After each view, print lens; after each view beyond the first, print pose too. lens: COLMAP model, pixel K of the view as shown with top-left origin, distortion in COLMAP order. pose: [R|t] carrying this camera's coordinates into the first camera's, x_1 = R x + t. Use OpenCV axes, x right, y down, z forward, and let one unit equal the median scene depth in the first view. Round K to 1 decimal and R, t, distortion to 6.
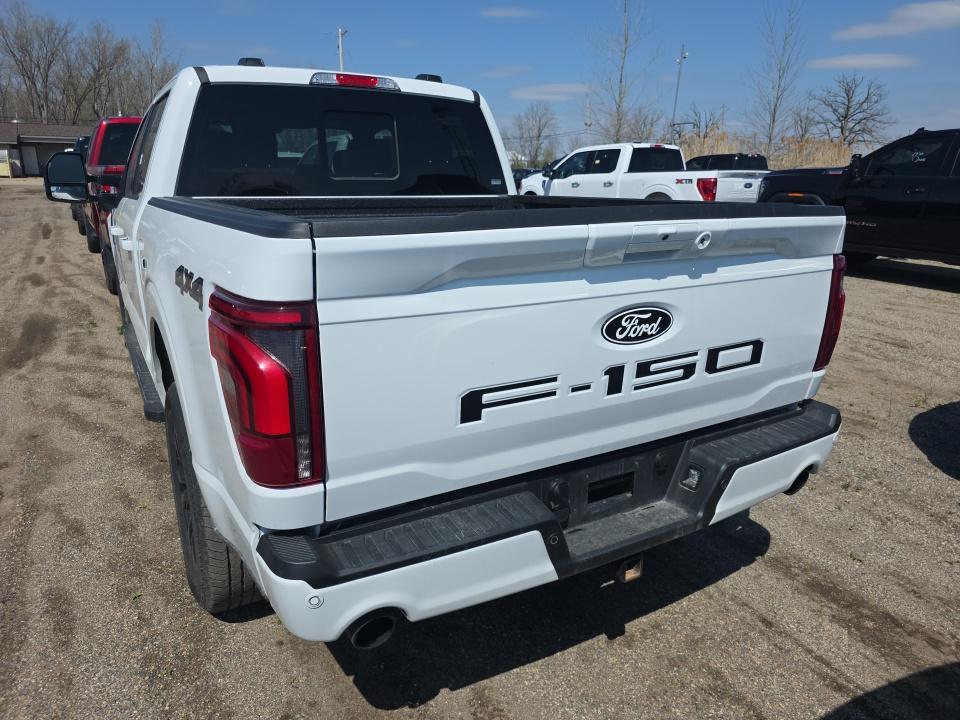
lens RADIAL K [[671.5, 0, 476.6], [0, 671.5, 365.8], [0, 0, 1]] dist [0.043357, -0.043780]
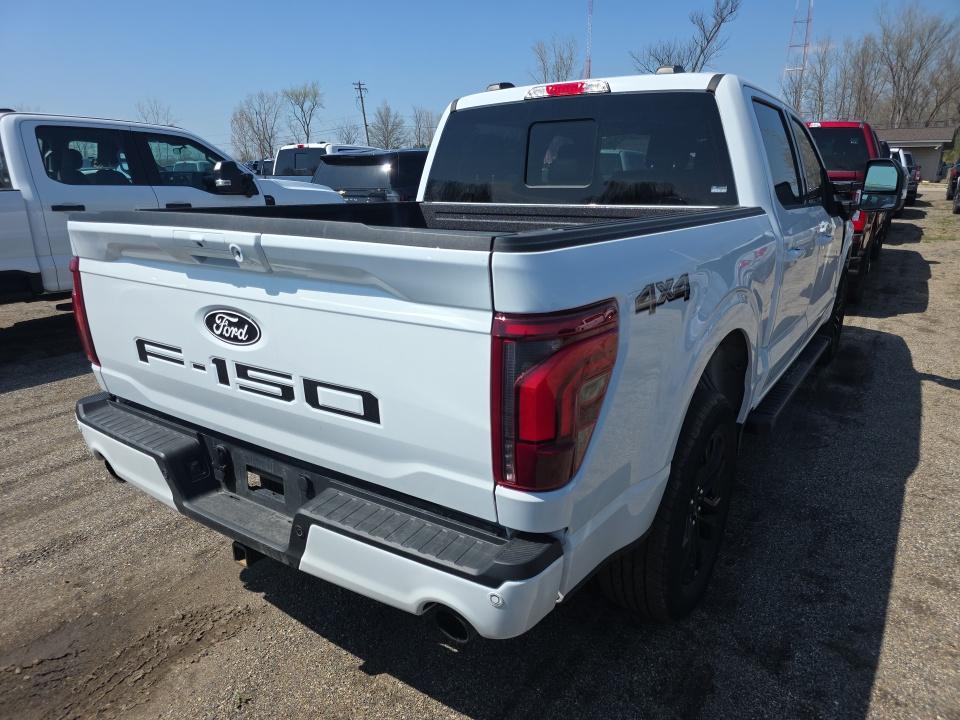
lens RADIAL K [[671.5, 0, 476.6], [0, 671.5, 365.8], [0, 0, 1]] dist [0.043357, -0.043780]
pose [[0.409323, 0.238650, -0.880625, 1.025848], [-0.241573, 0.959087, 0.147628, -0.191448], [0.879828, 0.152308, 0.450228, 0.661437]]
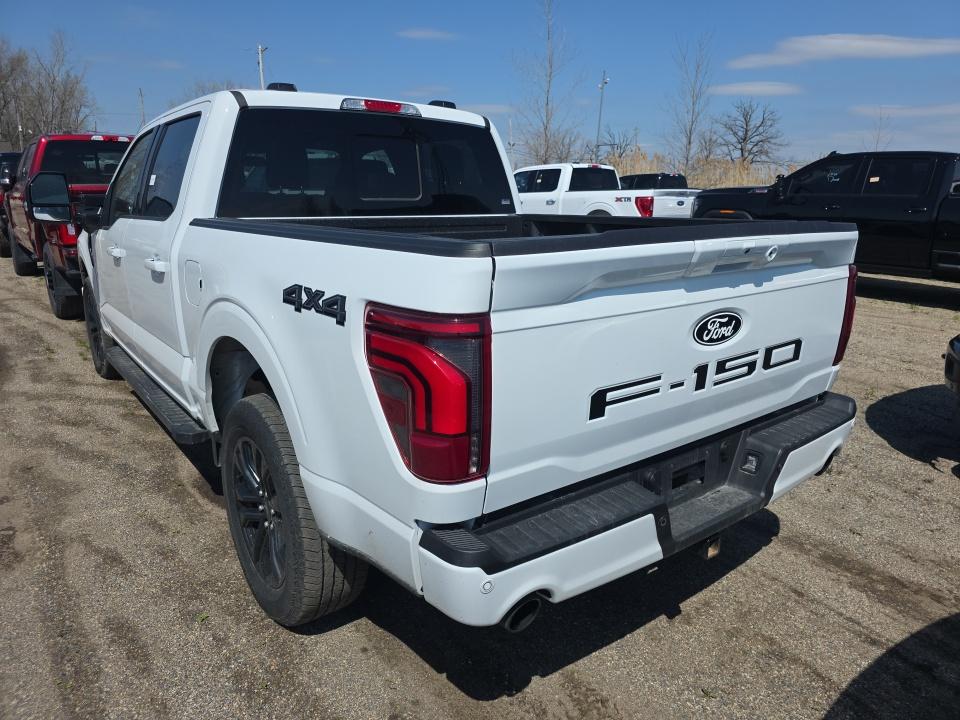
lens RADIAL K [[671.1, 0, 492.1], [0, 671.1, 358.5], [0, 0, 1]] dist [0.053399, -0.056446]
pose [[0.990167, -0.034113, 0.135664, -0.224277], [0.038698, 0.998761, -0.031303, 0.008929], [-0.134428, 0.036245, 0.990260, -0.057696]]
